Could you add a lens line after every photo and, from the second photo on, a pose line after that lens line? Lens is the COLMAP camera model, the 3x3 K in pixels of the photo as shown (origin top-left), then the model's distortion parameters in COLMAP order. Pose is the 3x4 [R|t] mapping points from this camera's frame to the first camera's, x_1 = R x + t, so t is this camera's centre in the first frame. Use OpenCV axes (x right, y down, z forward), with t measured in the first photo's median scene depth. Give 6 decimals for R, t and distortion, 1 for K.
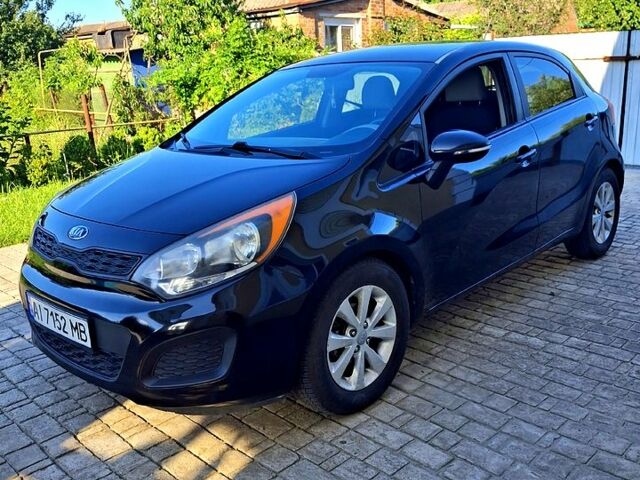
lens RADIAL K [[635.8, 0, 320.0], [0, 635.8, 240.0], [0, 0, 1]] dist [0.049291, -0.183140]
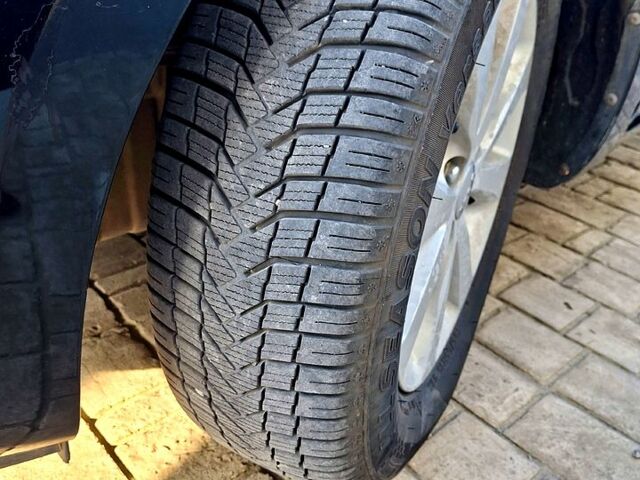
lens RADIAL K [[635.8, 0, 320.0], [0, 635.8, 240.0], [0, 0, 1]] dist [0.049291, -0.183140]
pose [[0.996165, 0.080308, -0.034734, 0.023779], [-0.068544, 0.962987, 0.260689, 0.069094], [0.054384, -0.257308, 0.964798, 0.530409]]
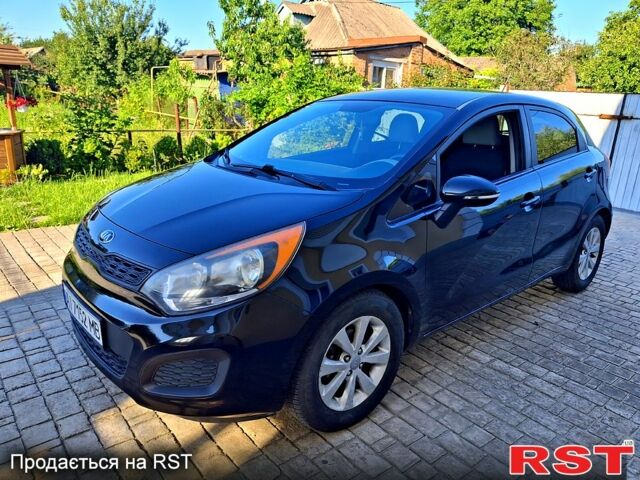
lens RADIAL K [[482.5, 0, 320.5], [0, 482.5, 247.7], [0, 0, 1]] dist [0.000459, -0.064402]
pose [[0.991488, 0.113116, -0.064467, 0.027292], [-0.110439, 0.992922, 0.043685, -0.047713], [0.068952, -0.036194, 0.996963, 0.141053]]
